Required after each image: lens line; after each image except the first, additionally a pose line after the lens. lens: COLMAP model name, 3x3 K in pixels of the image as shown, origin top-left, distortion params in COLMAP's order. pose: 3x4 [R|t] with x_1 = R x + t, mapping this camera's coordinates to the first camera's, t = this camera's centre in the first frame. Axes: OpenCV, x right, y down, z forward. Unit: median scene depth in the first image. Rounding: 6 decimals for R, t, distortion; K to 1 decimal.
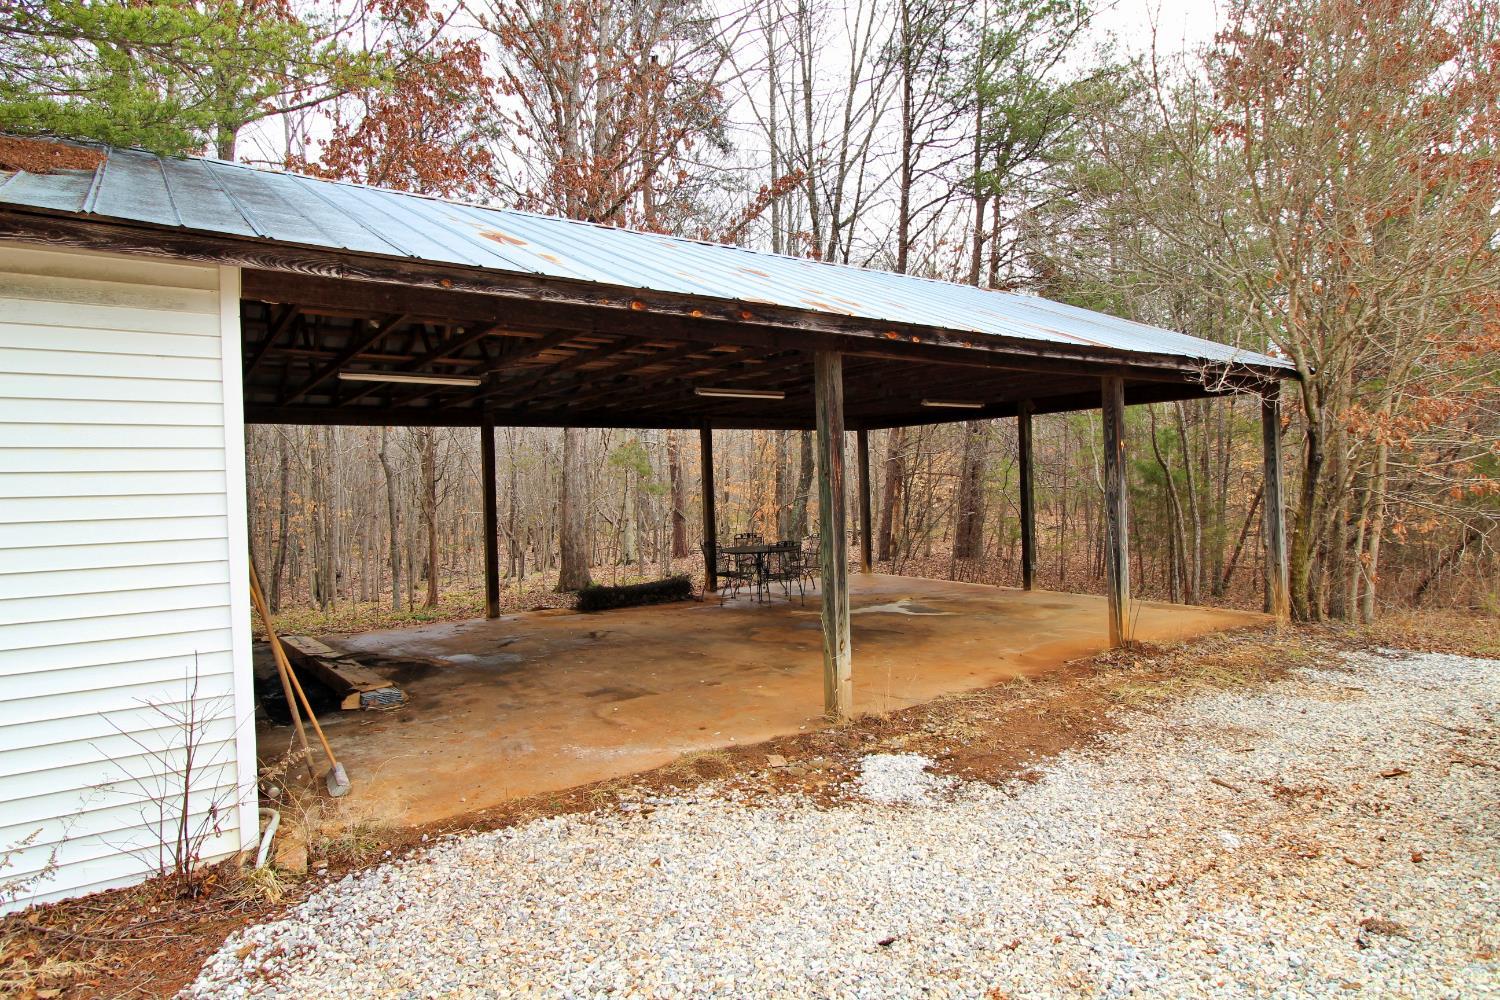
lens RADIAL K [[862.4, 0, 758.4], [0, 862.4, 481.8], [0, 0, 1]] dist [0.000929, -0.000239]
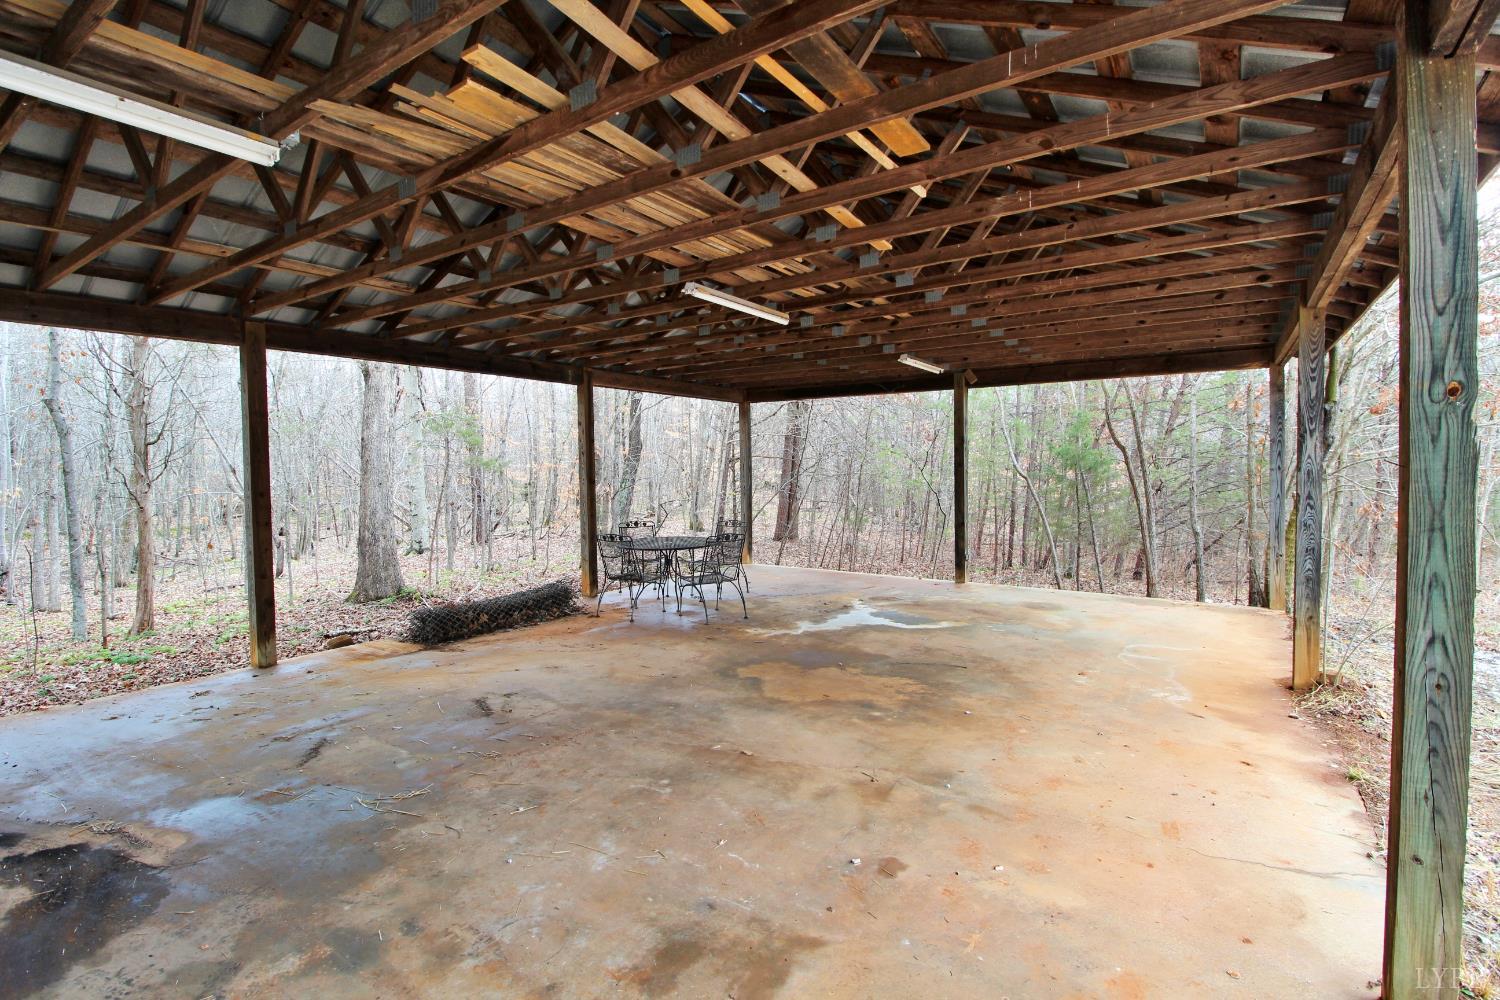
lens RADIAL K [[695.8, 0, 757.0], [0, 695.8, 492.3], [0, 0, 1]] dist [0.001785, -0.014629]
pose [[0.935933, 0.007547, 0.352096, -0.141332], [-0.018364, 0.999456, 0.027392, 0.014831], [-0.351698, -0.032103, 0.935563, 0.387319]]
